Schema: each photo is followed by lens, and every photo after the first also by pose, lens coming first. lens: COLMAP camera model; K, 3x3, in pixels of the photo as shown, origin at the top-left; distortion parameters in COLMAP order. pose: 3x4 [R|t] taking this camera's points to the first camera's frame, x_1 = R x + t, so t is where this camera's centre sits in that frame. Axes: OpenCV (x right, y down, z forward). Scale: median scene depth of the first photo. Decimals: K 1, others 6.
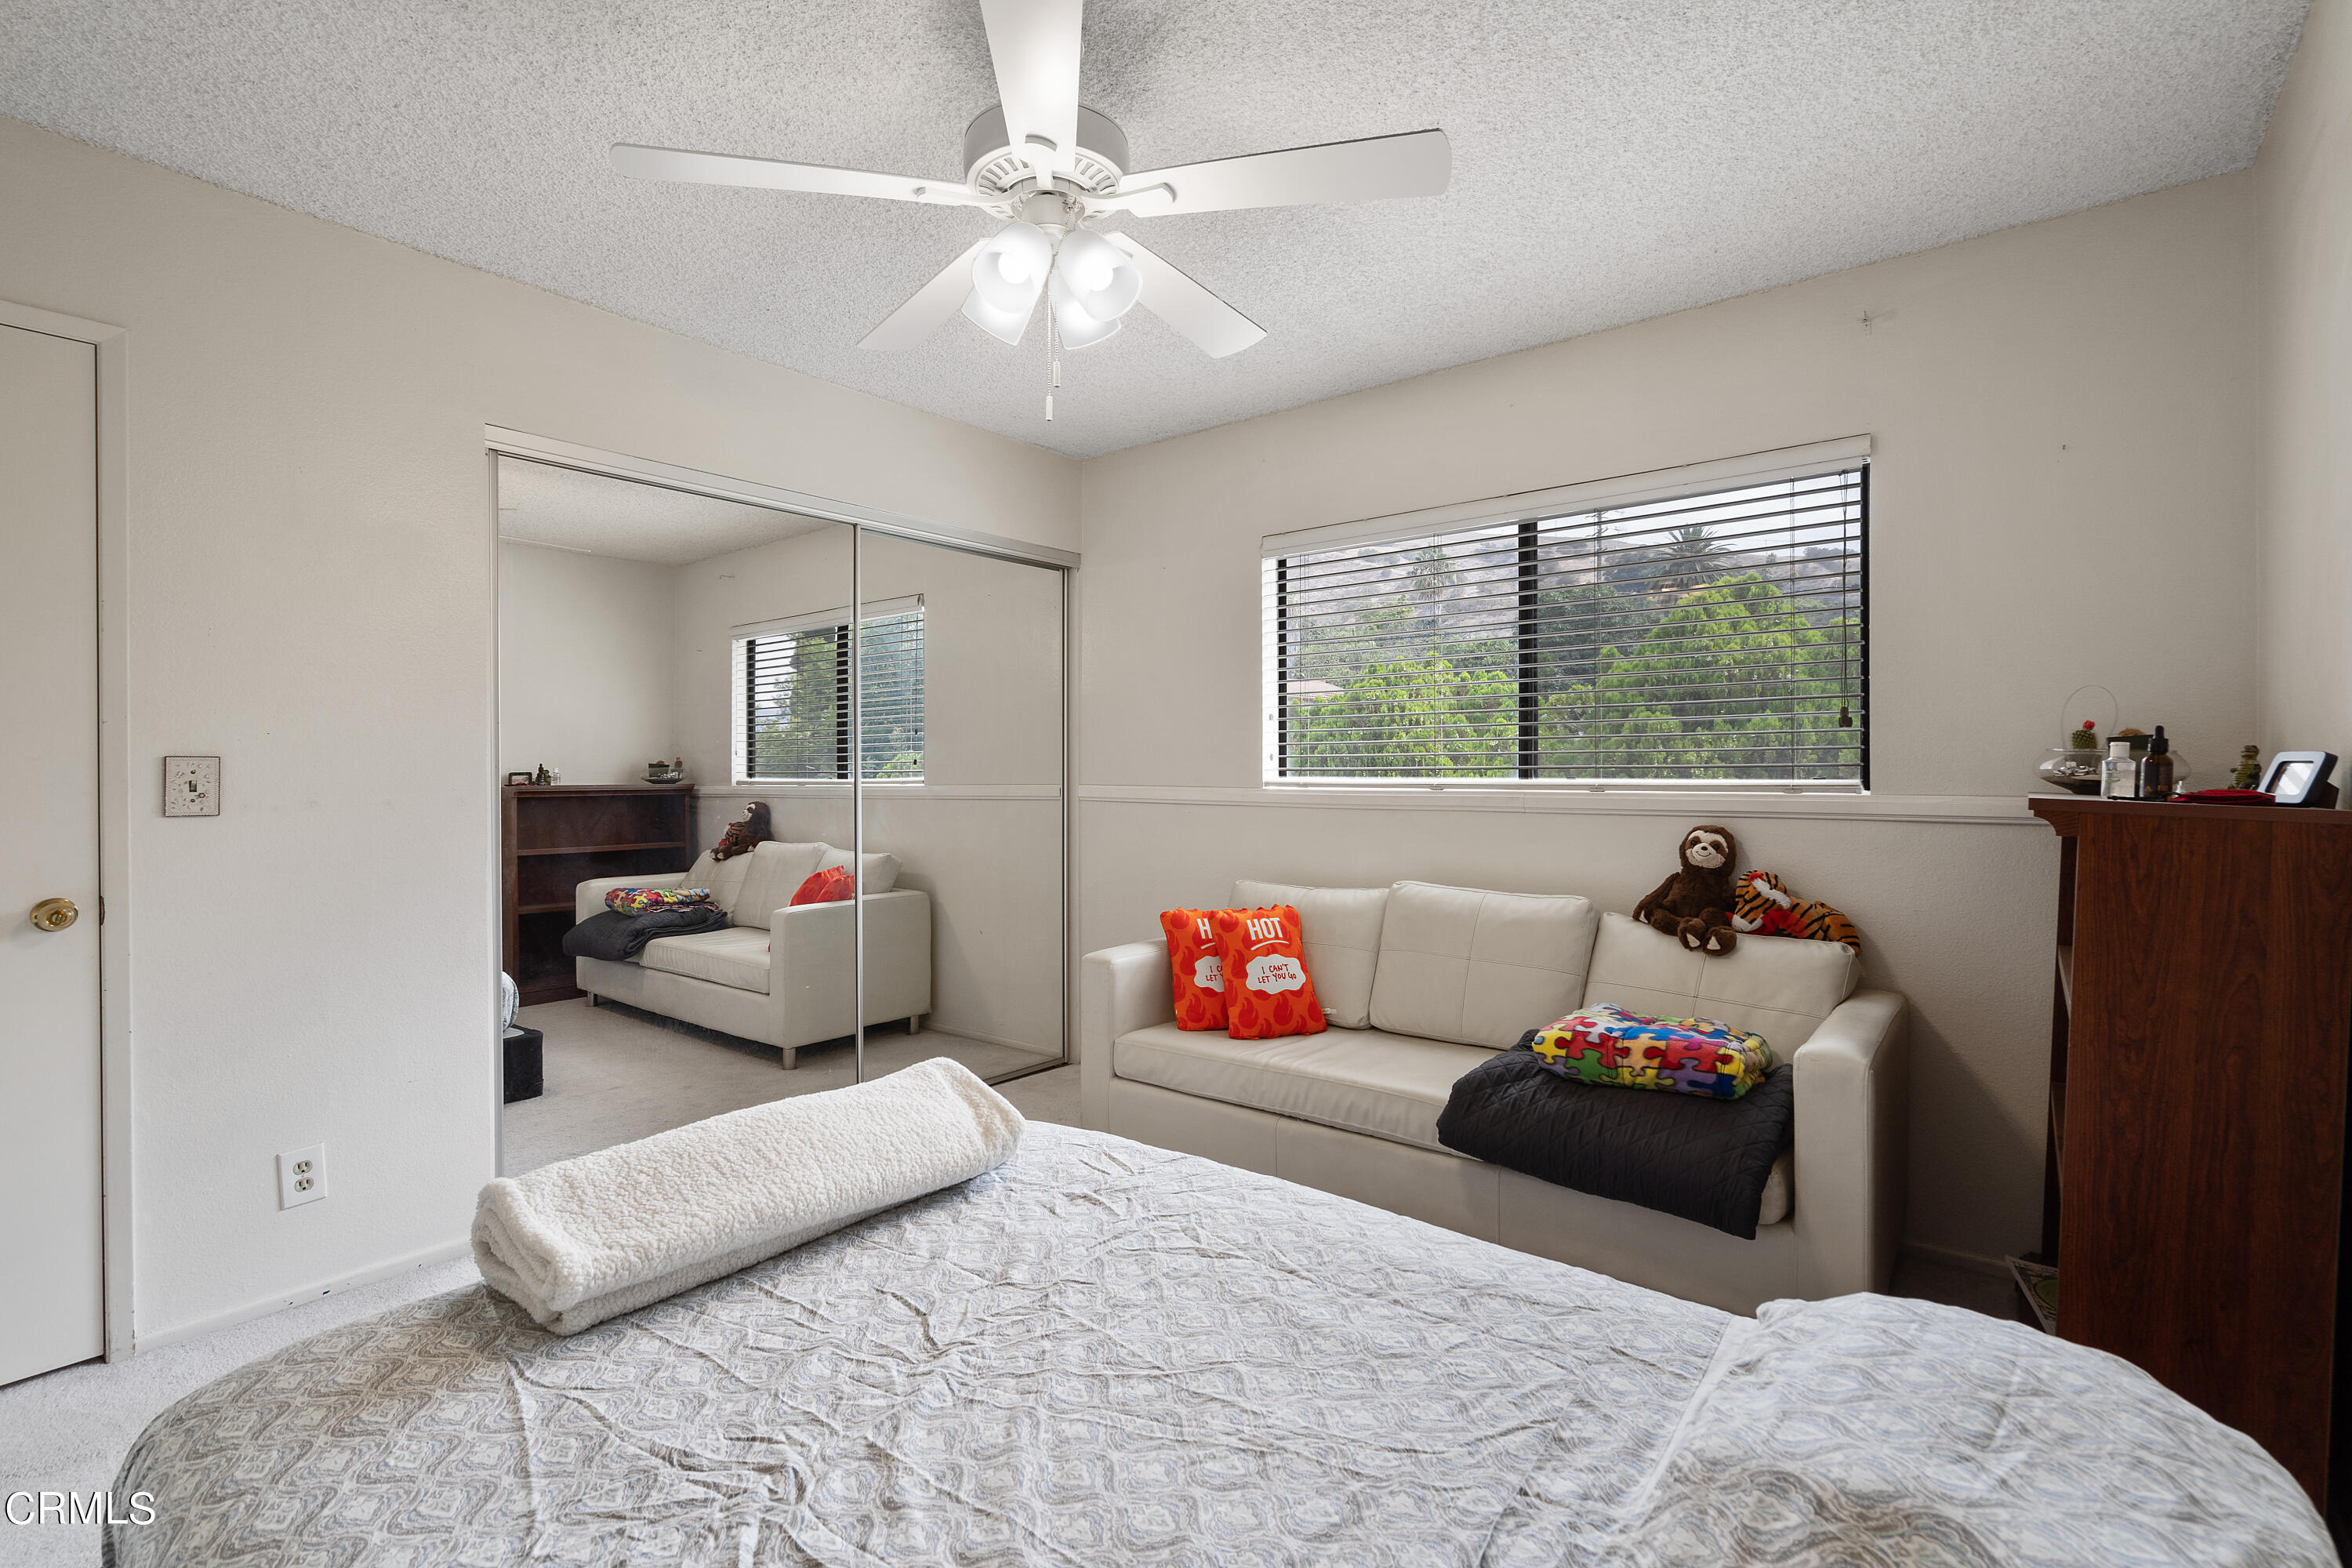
lens RADIAL K [[1074.6, 0, 1181.2], [0, 1074.6, 781.9], [0, 0, 1]] dist [-0.011808, 0.004416]
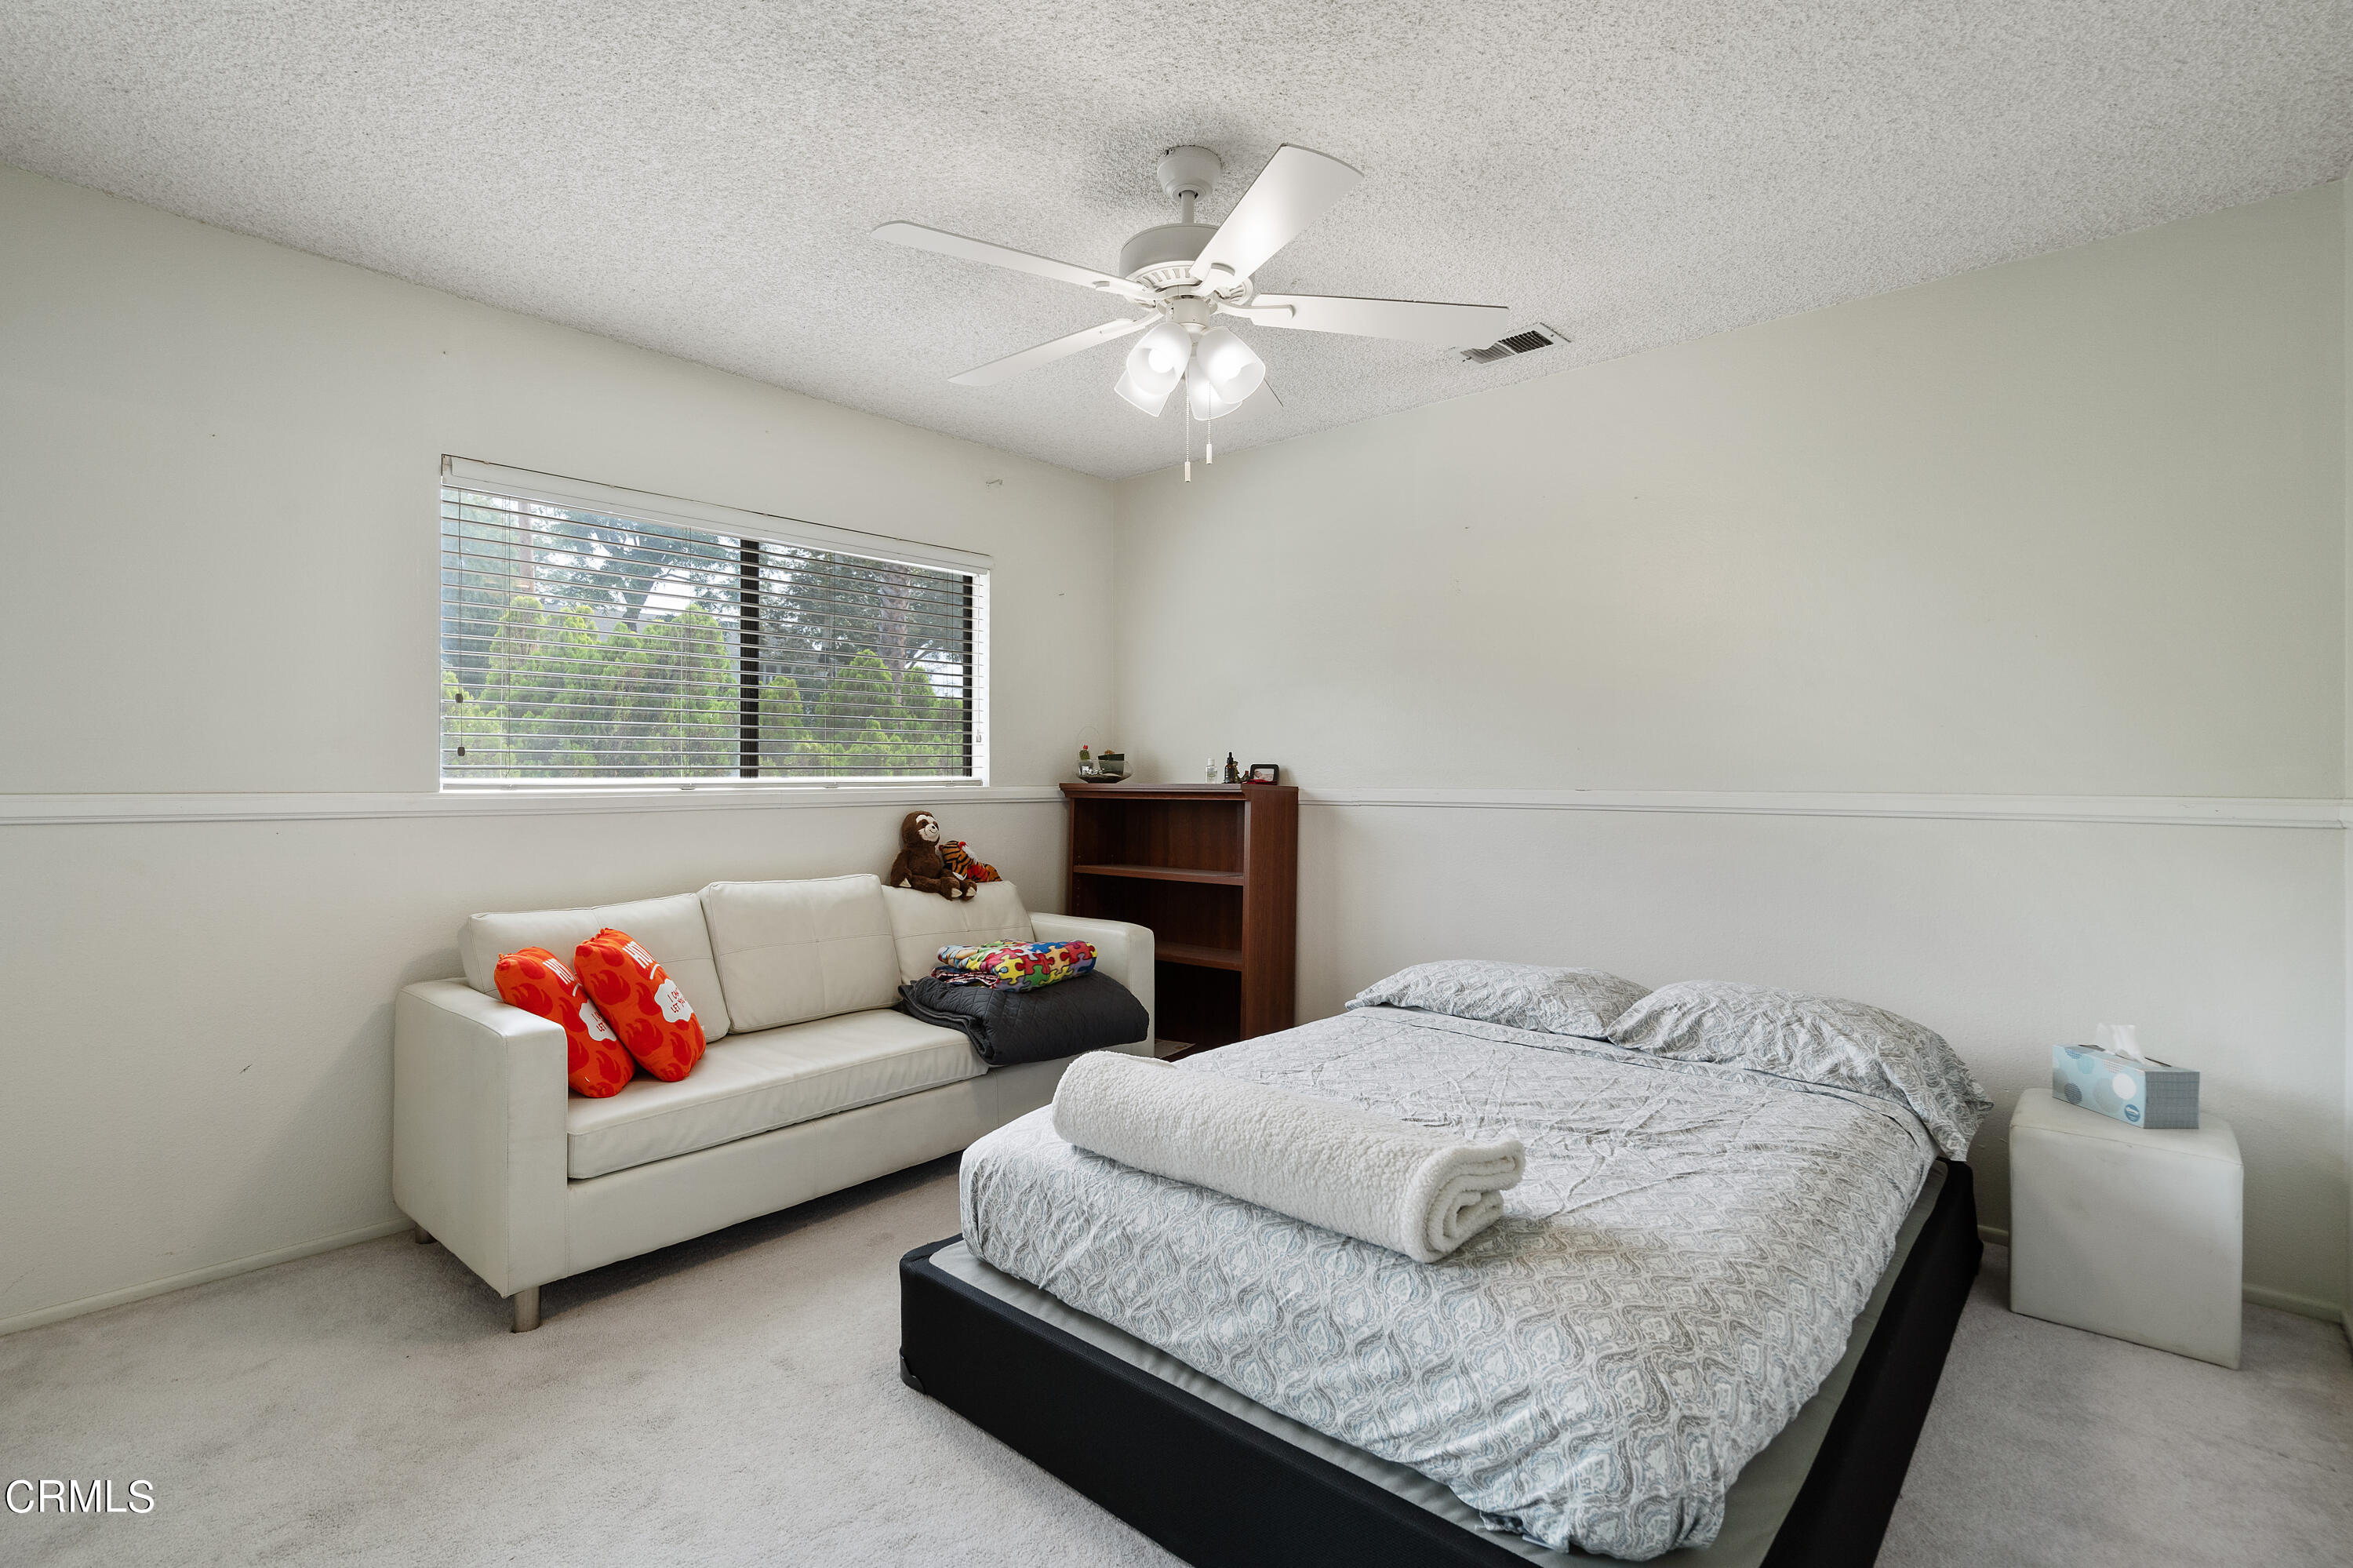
lens RADIAL K [[1075.1, 0, 1179.4], [0, 1075.1, 779.3], [0, 0, 1]] dist [-0.011808, 0.004416]
pose [[0.051392, -0.003724, 0.998672, -0.912999], [0.008873, 0.999955, 0.003272, -0.001624], [-0.998639, 0.008693, 0.051422, 0.642015]]
